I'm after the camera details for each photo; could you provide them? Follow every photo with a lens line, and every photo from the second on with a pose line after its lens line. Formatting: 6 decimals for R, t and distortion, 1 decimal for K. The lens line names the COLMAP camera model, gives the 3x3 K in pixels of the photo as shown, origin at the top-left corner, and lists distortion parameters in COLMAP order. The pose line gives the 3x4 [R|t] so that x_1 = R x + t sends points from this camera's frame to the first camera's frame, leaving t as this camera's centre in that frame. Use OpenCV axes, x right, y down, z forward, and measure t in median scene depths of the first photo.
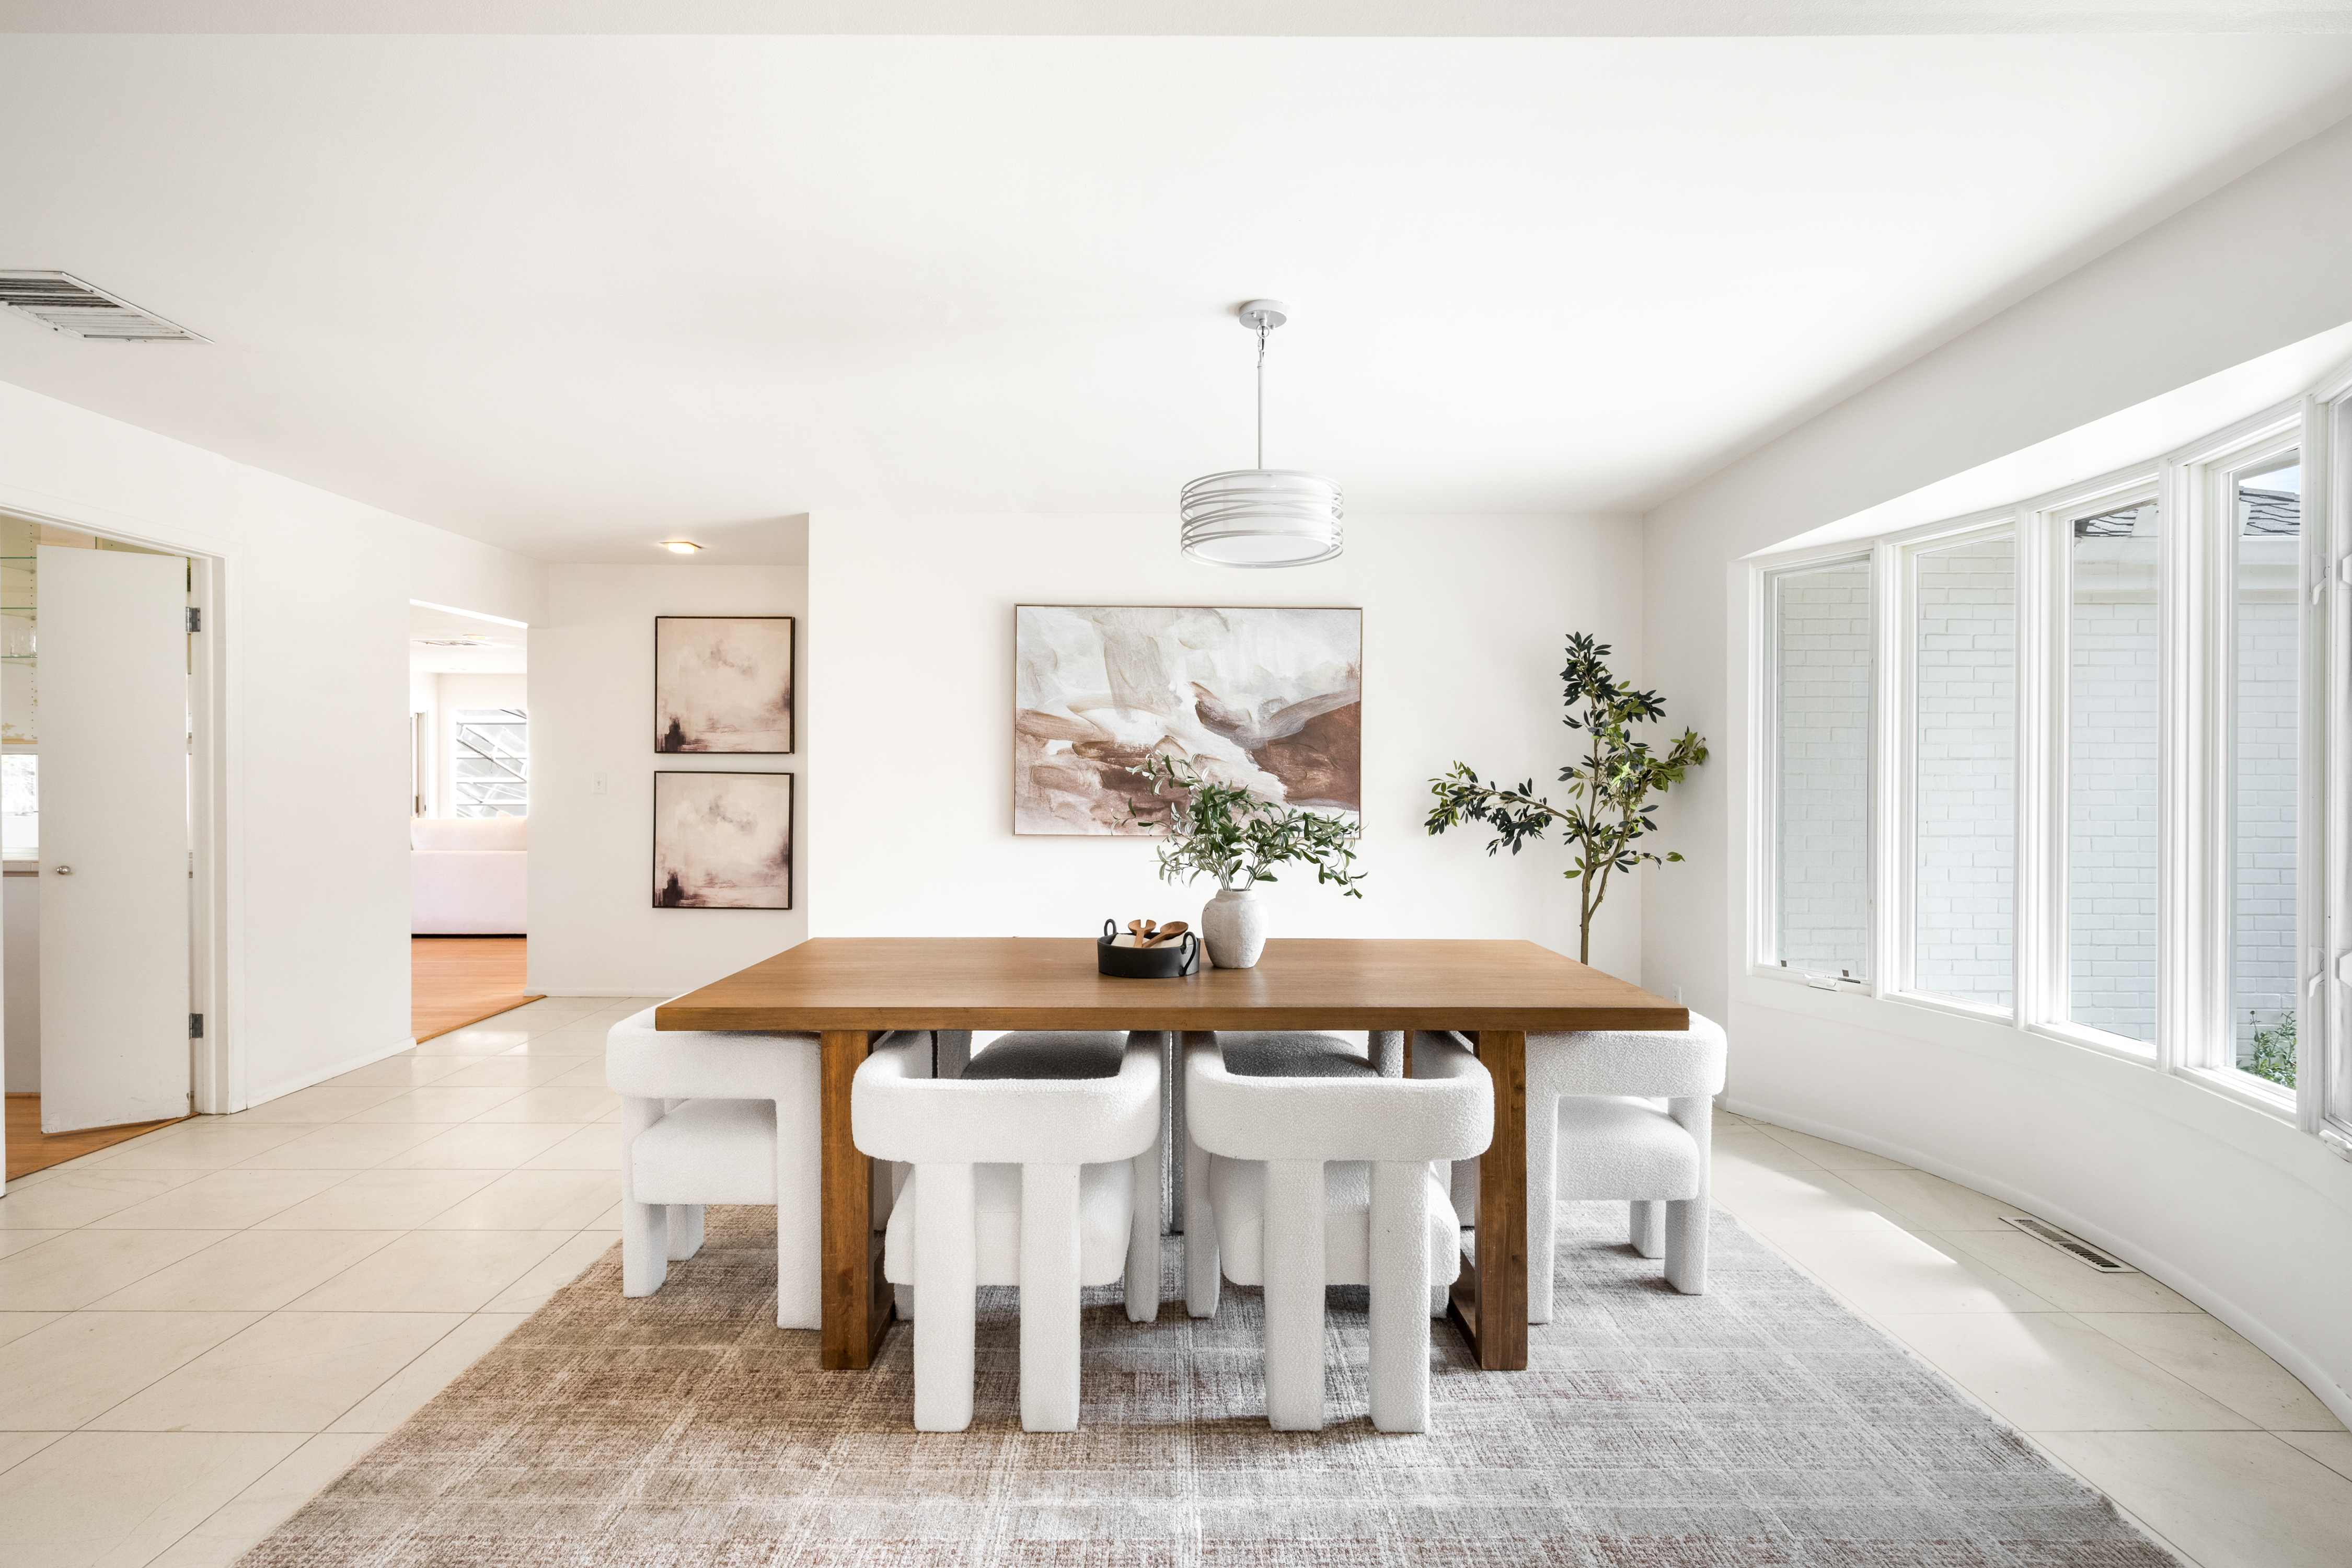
lens RADIAL K [[1074.9, 0, 1179.7], [0, 1074.9, 781.2], [0, 0, 1]] dist [-0.000081, -0.000083]
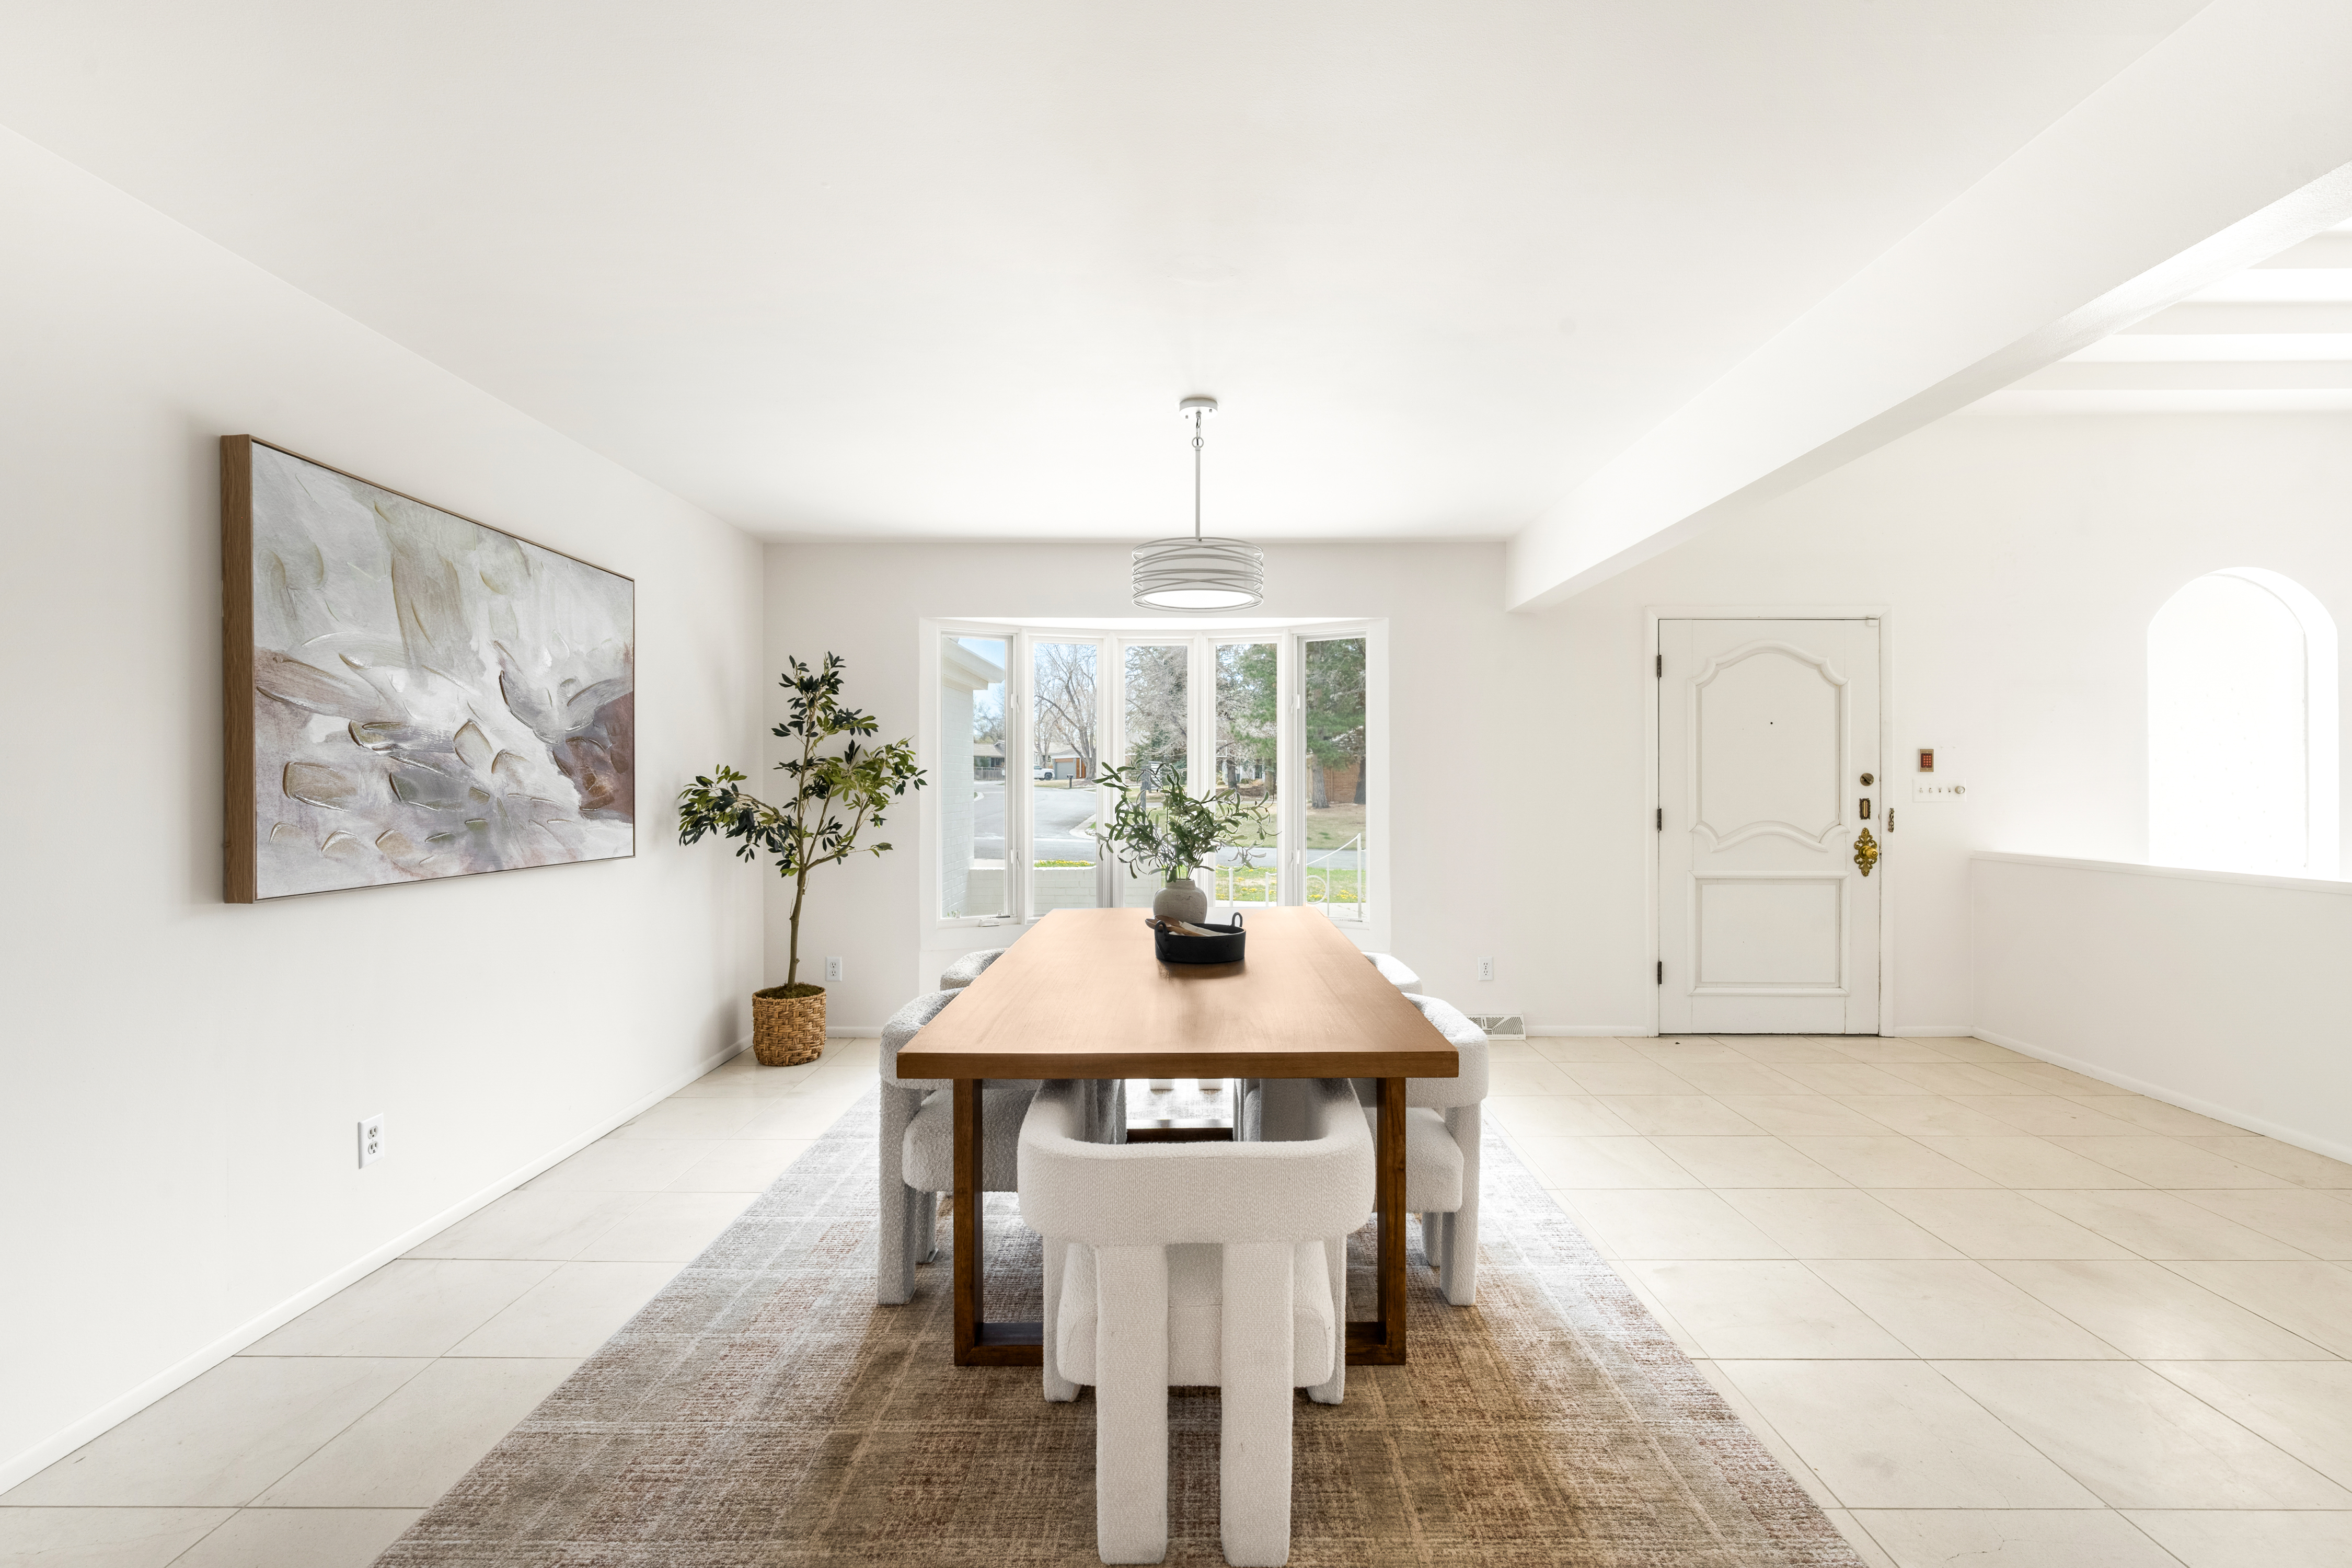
lens RADIAL K [[1023.1, 0, 1181.6], [0, 1023.1, 787.5], [0, 0, 1]] dist [-0.004039, -0.000163]
pose [[0.025306, -0.006009, 0.999662, -0.615720], [0.004468, 0.999973, 0.005898, -0.002785], [-0.999670, 0.004317, 0.025332, 0.555734]]
